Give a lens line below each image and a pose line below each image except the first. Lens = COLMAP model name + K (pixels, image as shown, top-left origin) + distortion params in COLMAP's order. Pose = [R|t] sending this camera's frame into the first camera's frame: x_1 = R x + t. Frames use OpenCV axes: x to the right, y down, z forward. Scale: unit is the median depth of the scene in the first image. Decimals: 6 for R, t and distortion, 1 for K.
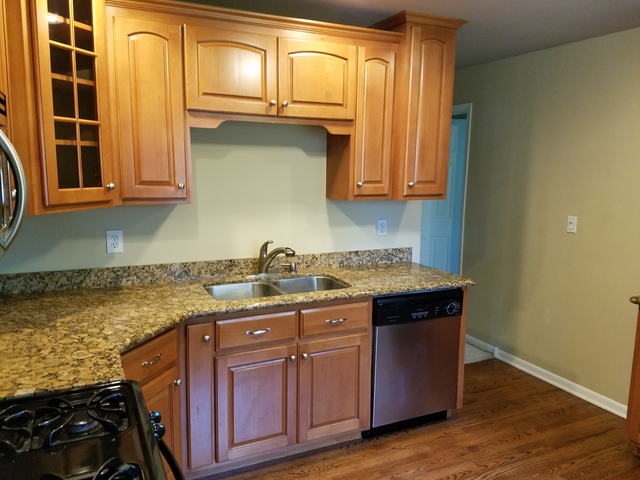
lens RADIAL K [[503.8, 0, 320.0], [0, 503.8, 240.0], [0, 0, 1]] dist [0.191253, -0.274745]
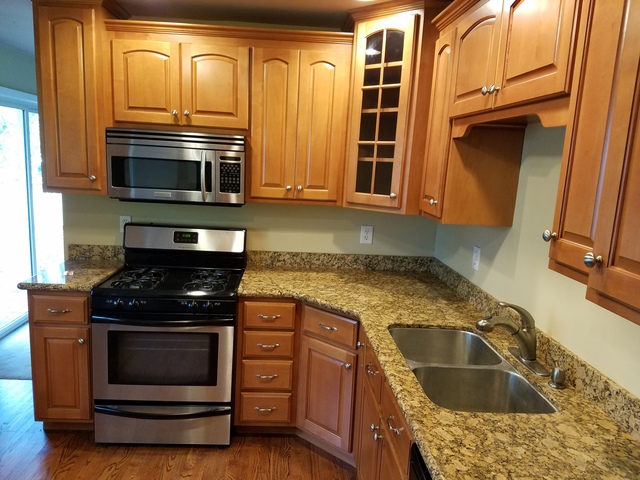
lens RADIAL K [[502.0, 0, 321.4], [0, 502.0, 244.4], [0, 0, 1]] dist [0.285623, -0.481064]
pose [[-0.380399, 0.124321, -0.916428, 0.786556], [-0.193285, 0.958353, 0.210239, -0.219879], [0.904399, 0.257107, -0.340527, 1.341857]]
